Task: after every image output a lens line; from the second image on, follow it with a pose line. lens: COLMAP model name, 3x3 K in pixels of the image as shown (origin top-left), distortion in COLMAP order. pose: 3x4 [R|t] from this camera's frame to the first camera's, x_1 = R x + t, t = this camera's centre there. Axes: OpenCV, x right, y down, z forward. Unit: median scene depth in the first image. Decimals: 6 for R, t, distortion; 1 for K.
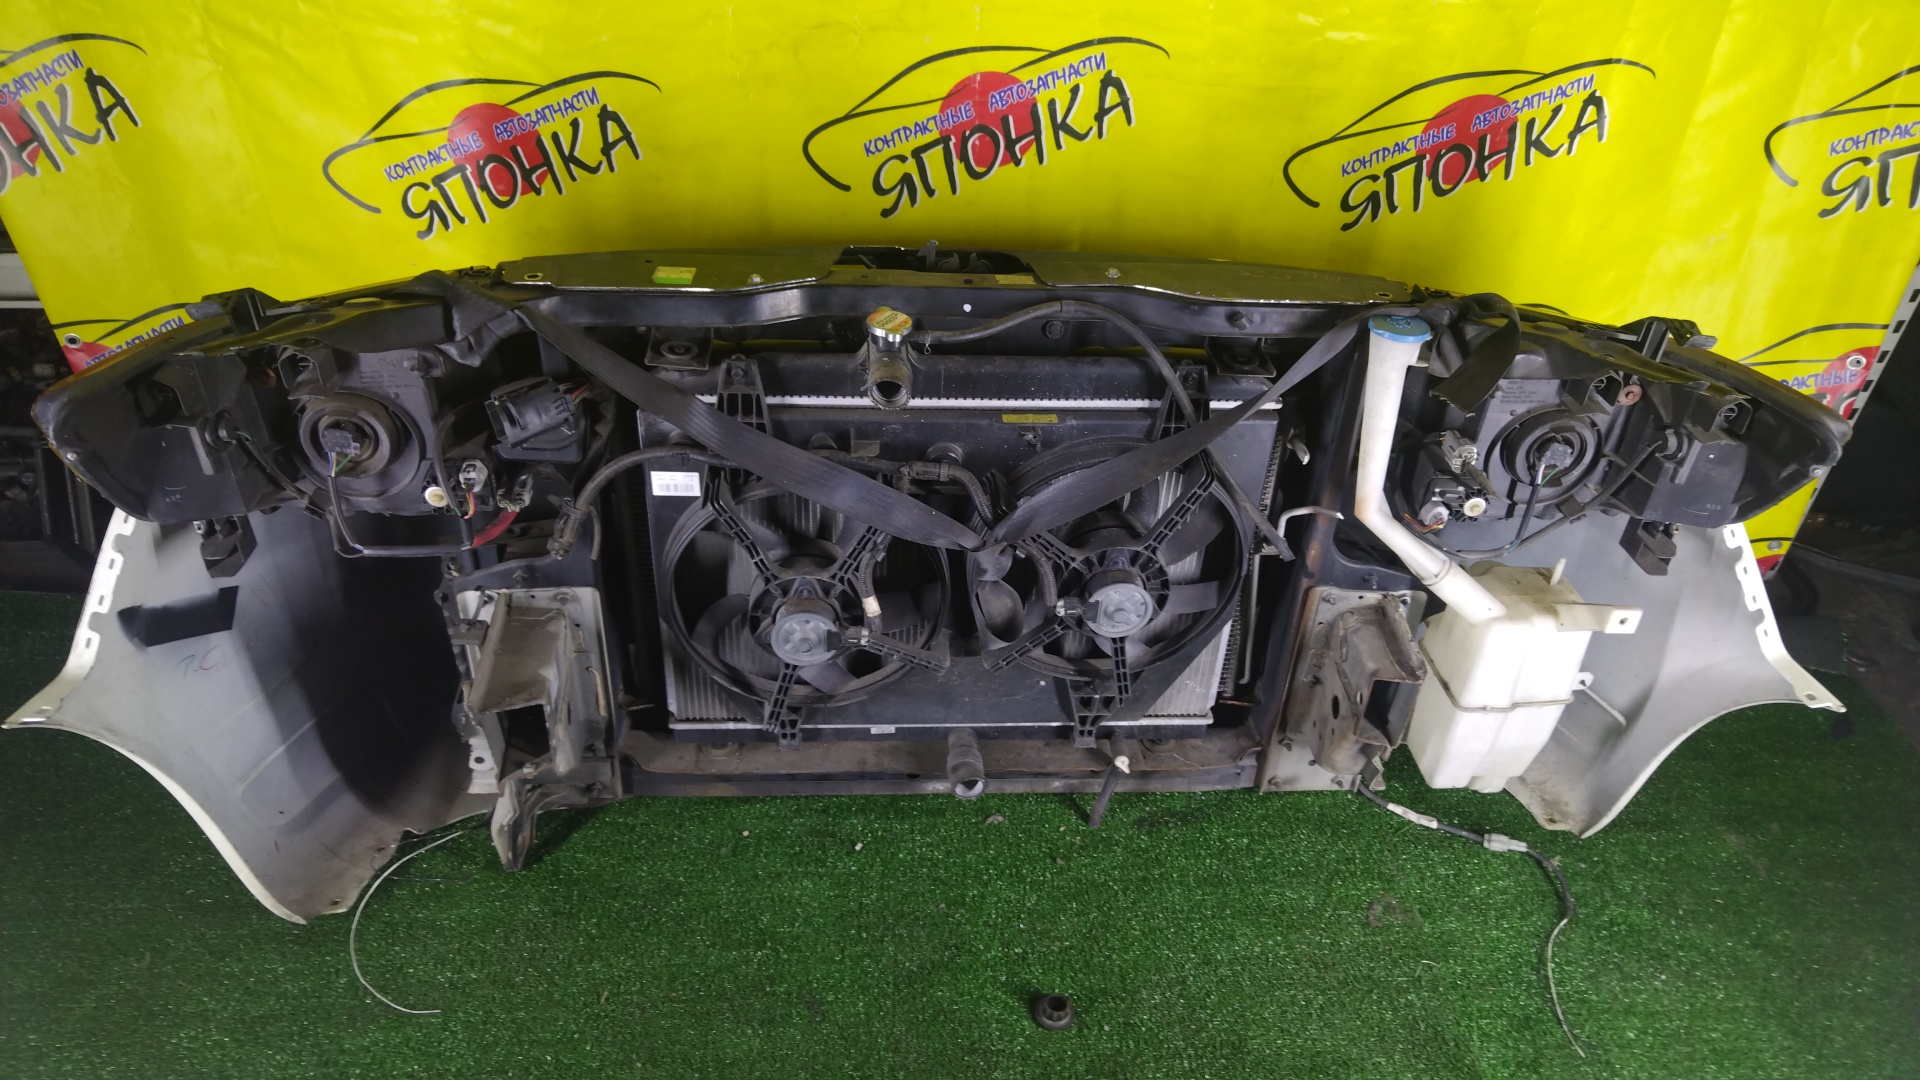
lens RADIAL K [[1297.3, 0, 953.7], [0, 1297.3, 541.7], [0, 0, 1]] dist [-0.013394, 0.016896]
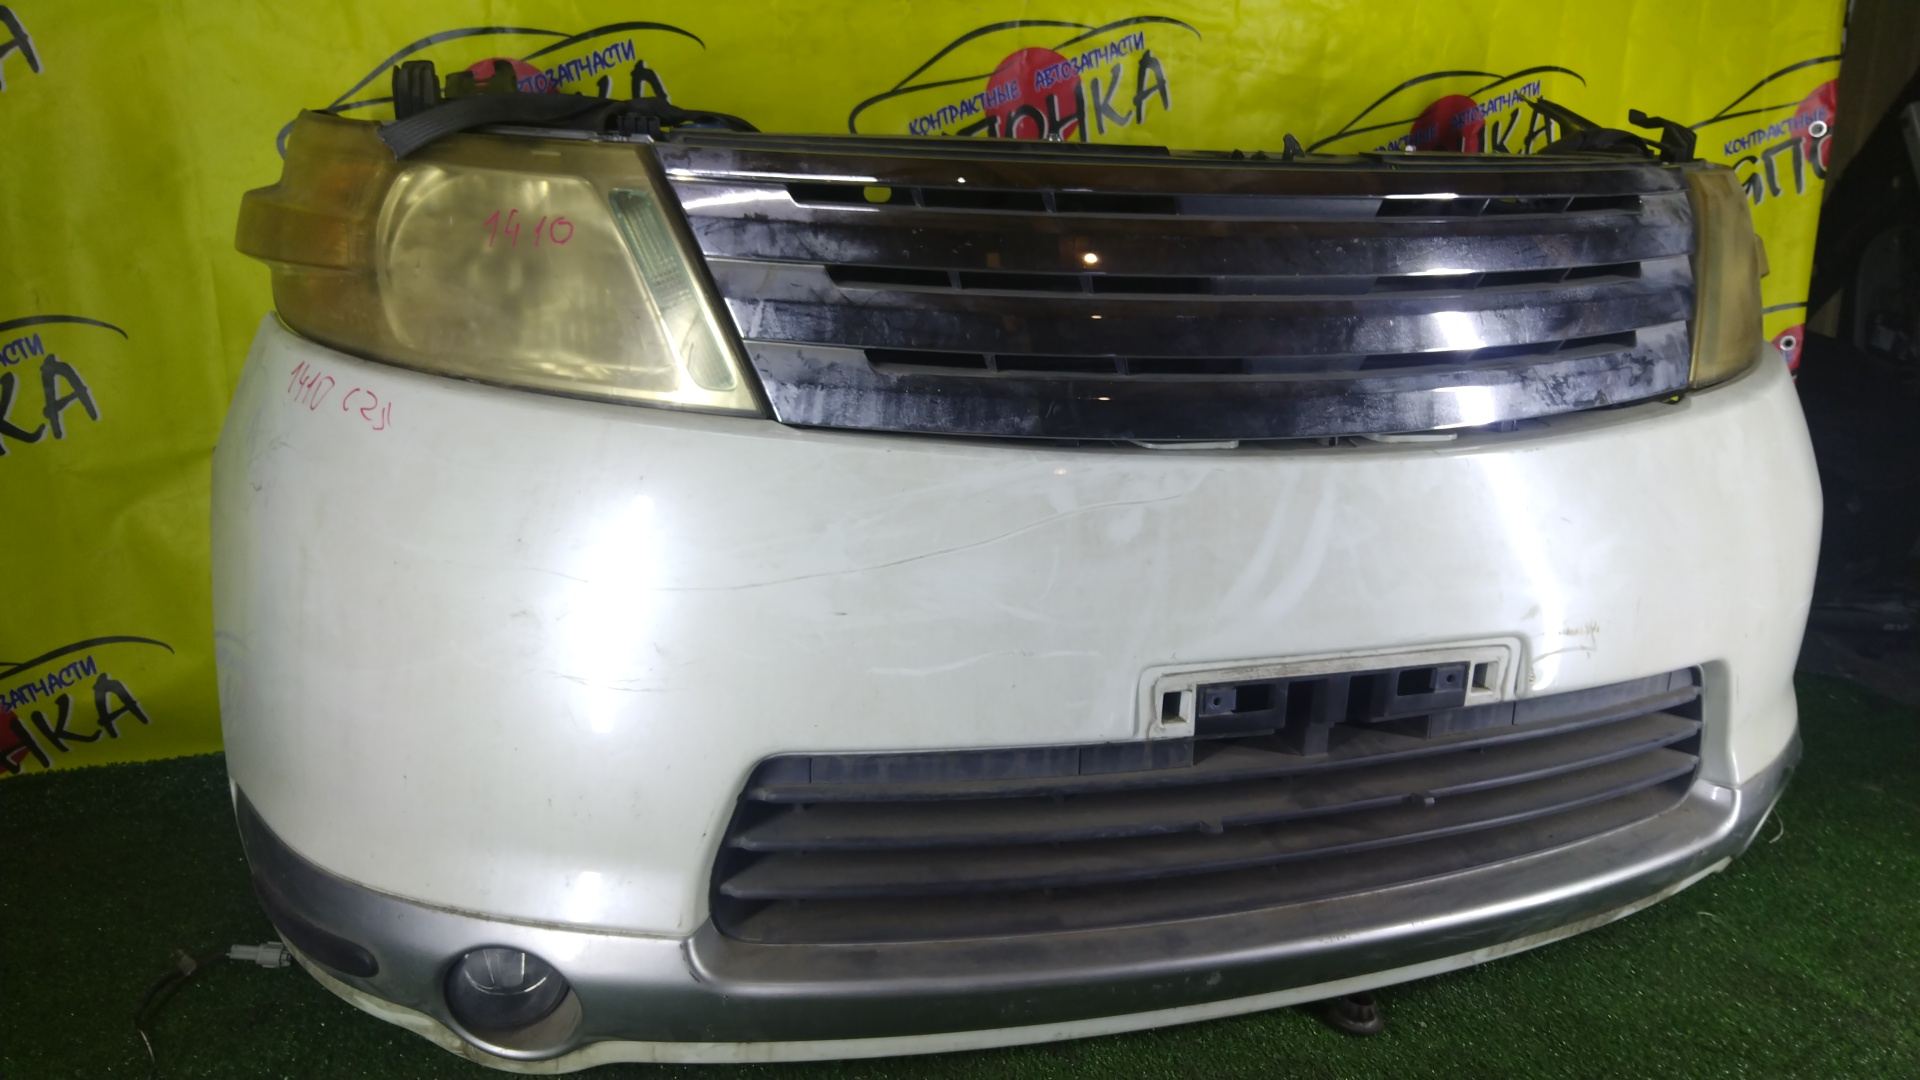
lens RADIAL K [[1297.3, 0, 956.6], [0, 1297.3, 542.6], [0, 0, 1]] dist [-0.013394, 0.016896]
pose [[0.961849, -0.062606, 0.266322, -0.316112], [0.156956, 0.923603, -0.349746, 0.323020], [-0.224079, 0.378203, 0.898193, 0.260845]]
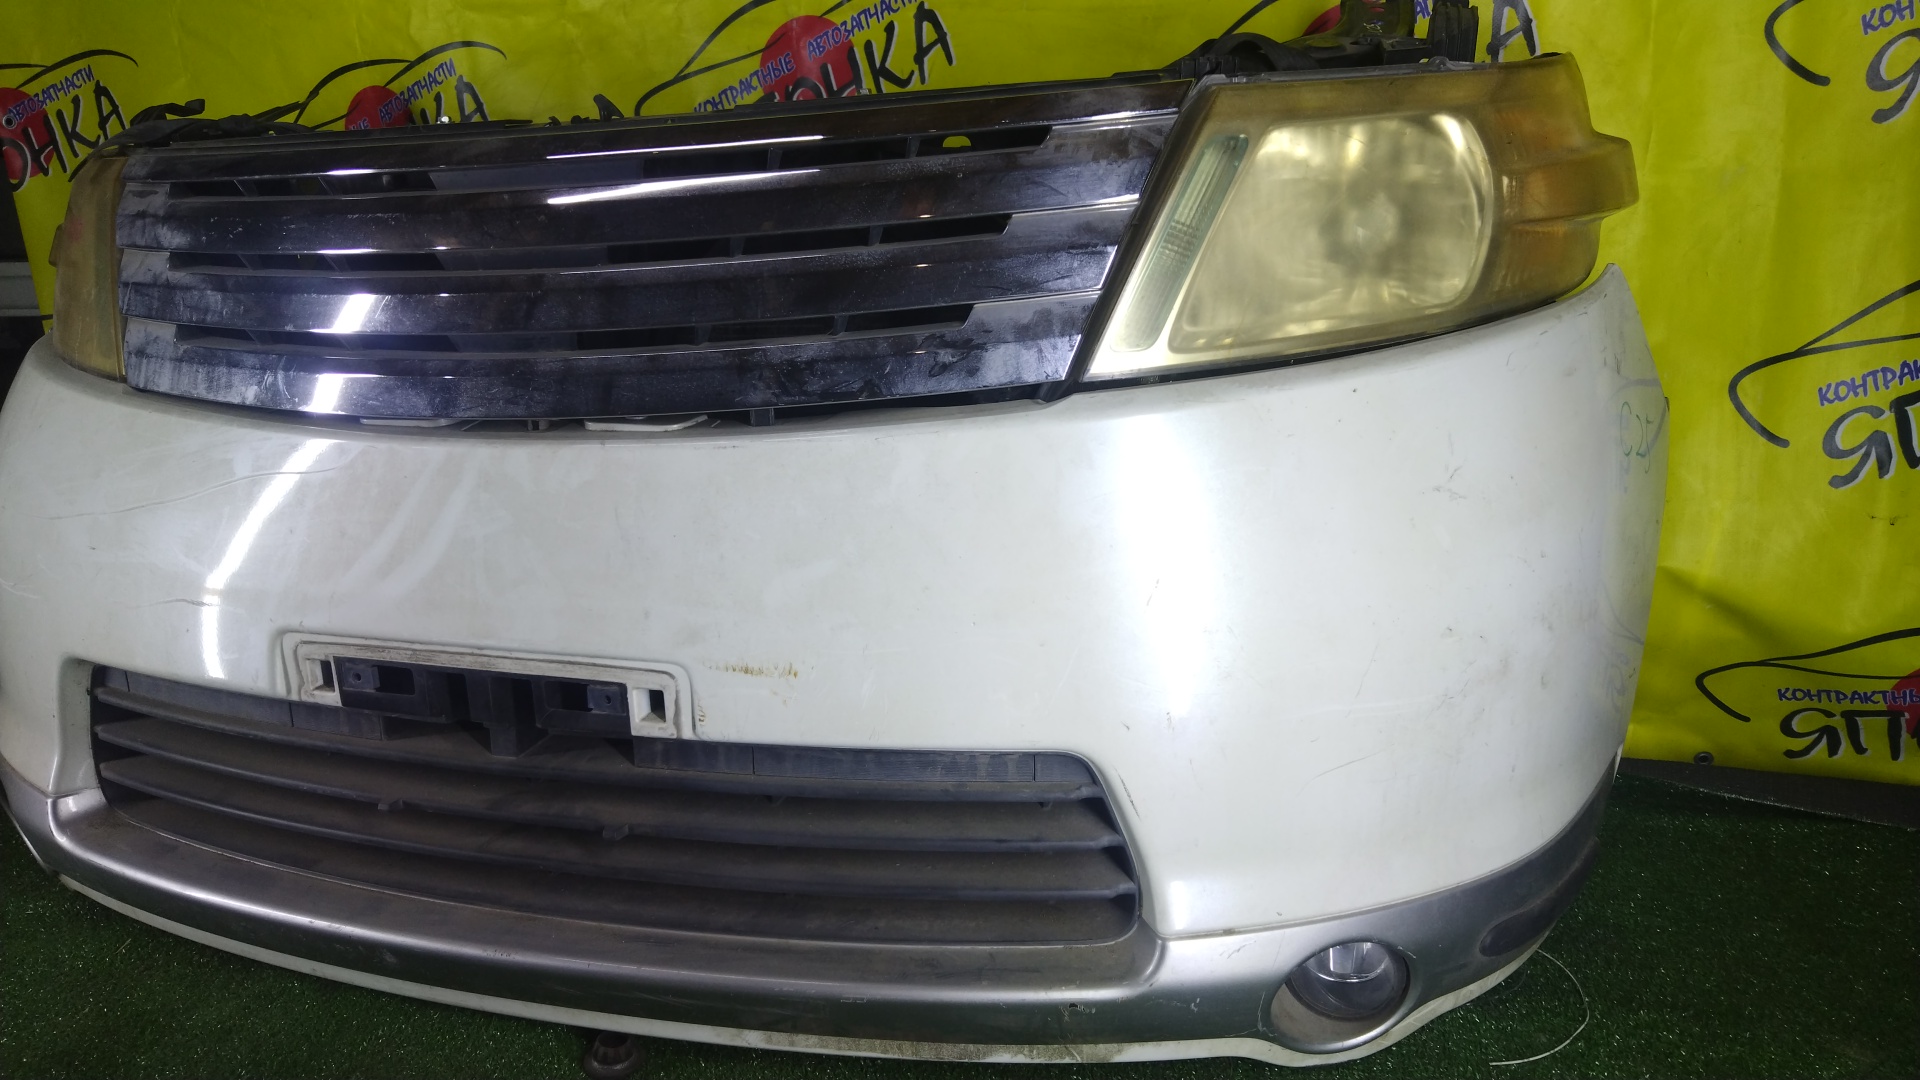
lens RADIAL K [[1297.3, 0, 951.5], [0, 1297.3, 543.2], [0, 0, 1]] dist [-0.013394, 0.016896]
pose [[0.950815, 0.033670, -0.307924, 0.434013], [-0.144628, 0.927323, -0.345188, 0.309336], [0.273922, 0.372744, 0.886582, 0.322701]]
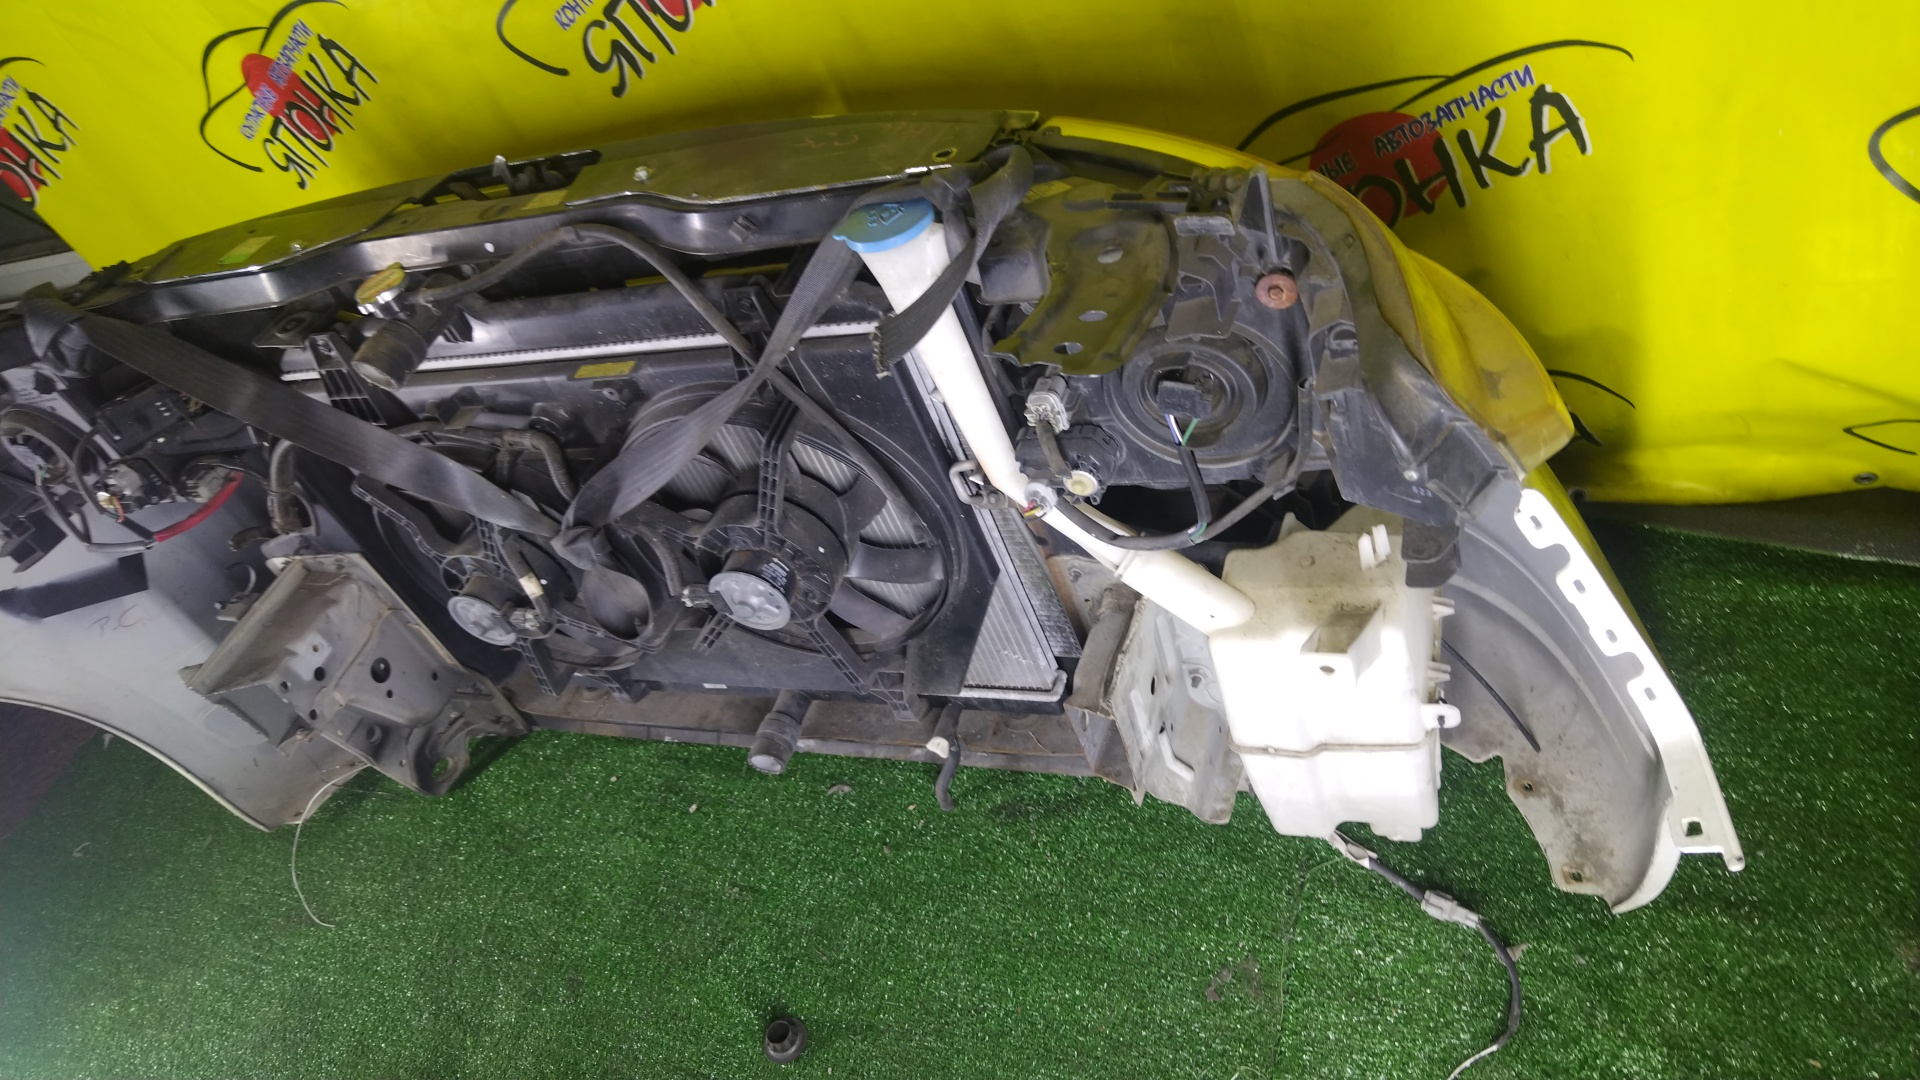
lens RADIAL K [[1297.3, 0, 960.3], [0, 1297.3, 534.4], [0, 0, 1]] dist [-0.013394, 0.016896]
pose [[0.861704, 0.009030, -0.507331, 0.593042], [0.088369, 0.981891, 0.167571, -0.099995], [0.499657, -0.189229, 0.845302, 0.375939]]
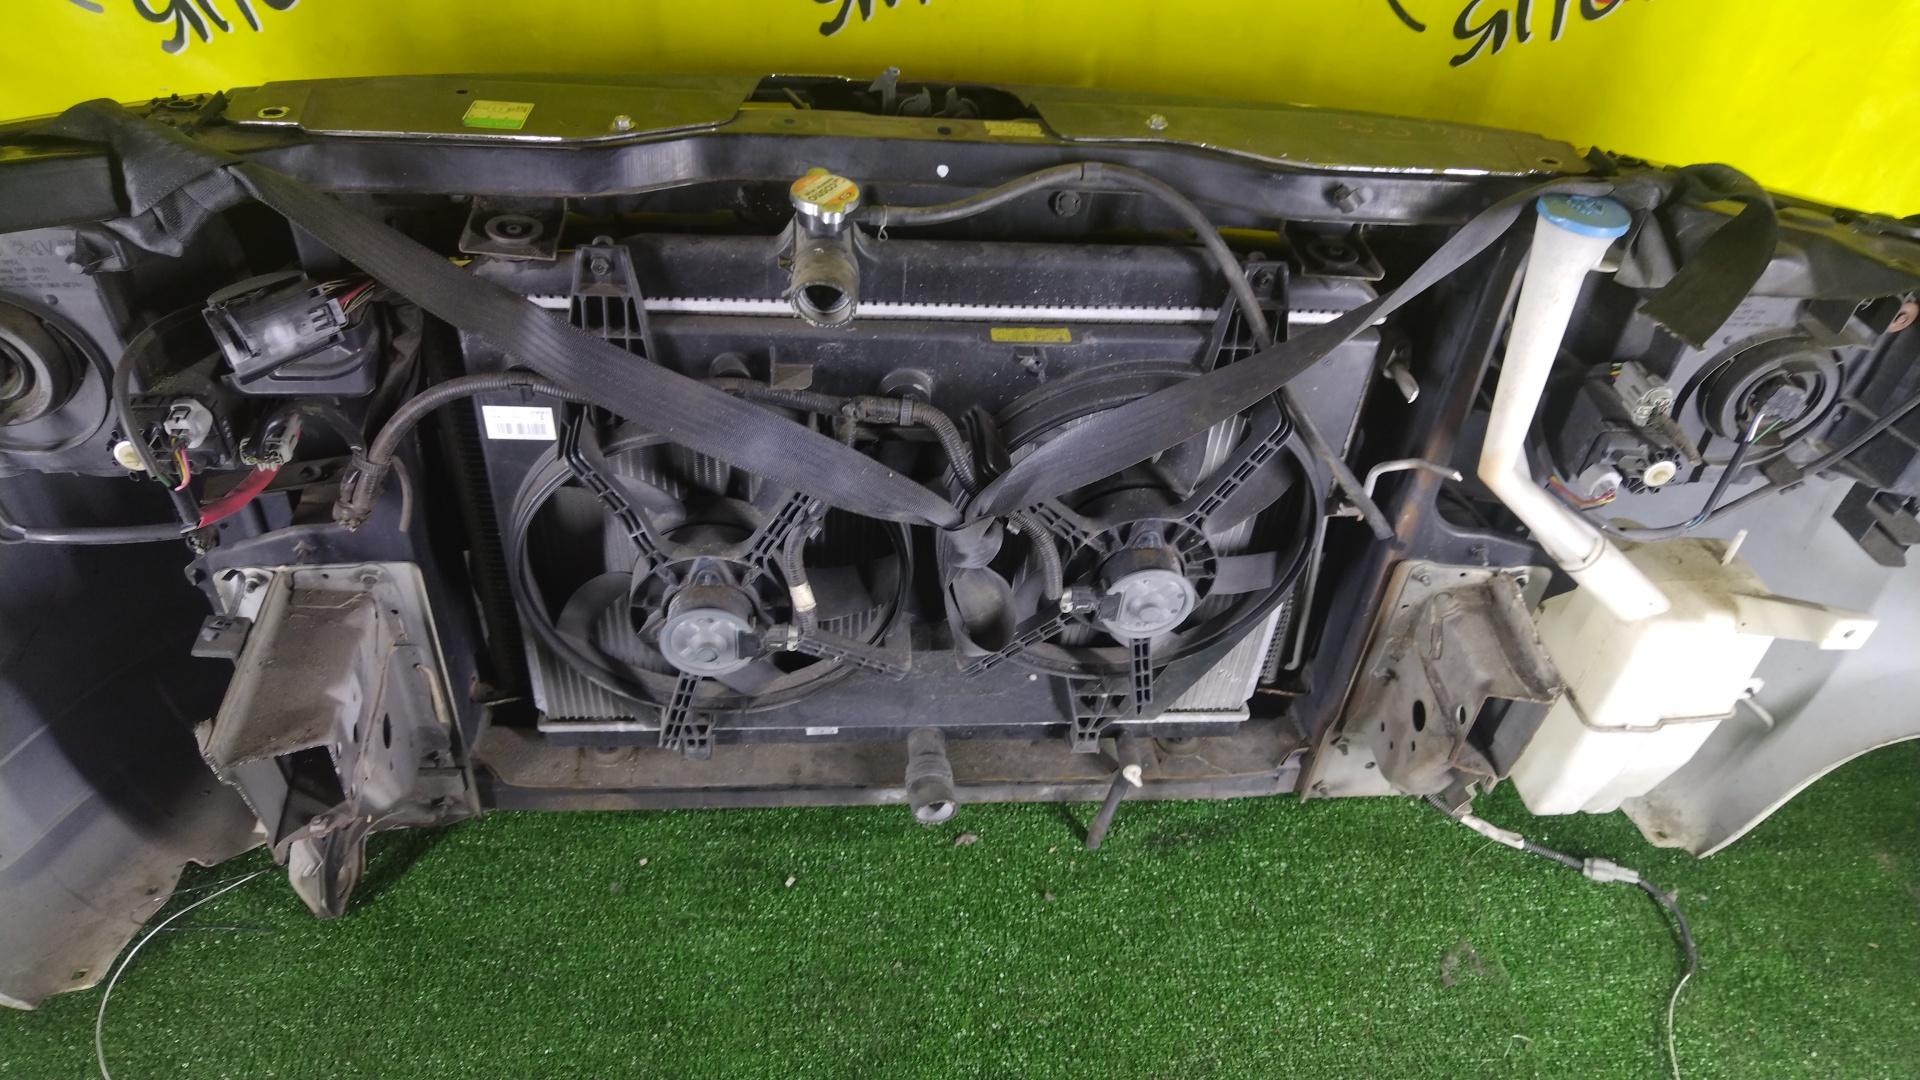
lens RADIAL K [[1297.3, 0, 950.4], [0, 1297.3, 537.4], [0, 0, 1]] dist [-0.013394, 0.016896]
pose [[0.999424, 0.007725, 0.033051, -0.005413], [-0.011406, 0.993566, 0.112680, -0.059310], [-0.031968, -0.112992, 0.993081, 0.272540]]
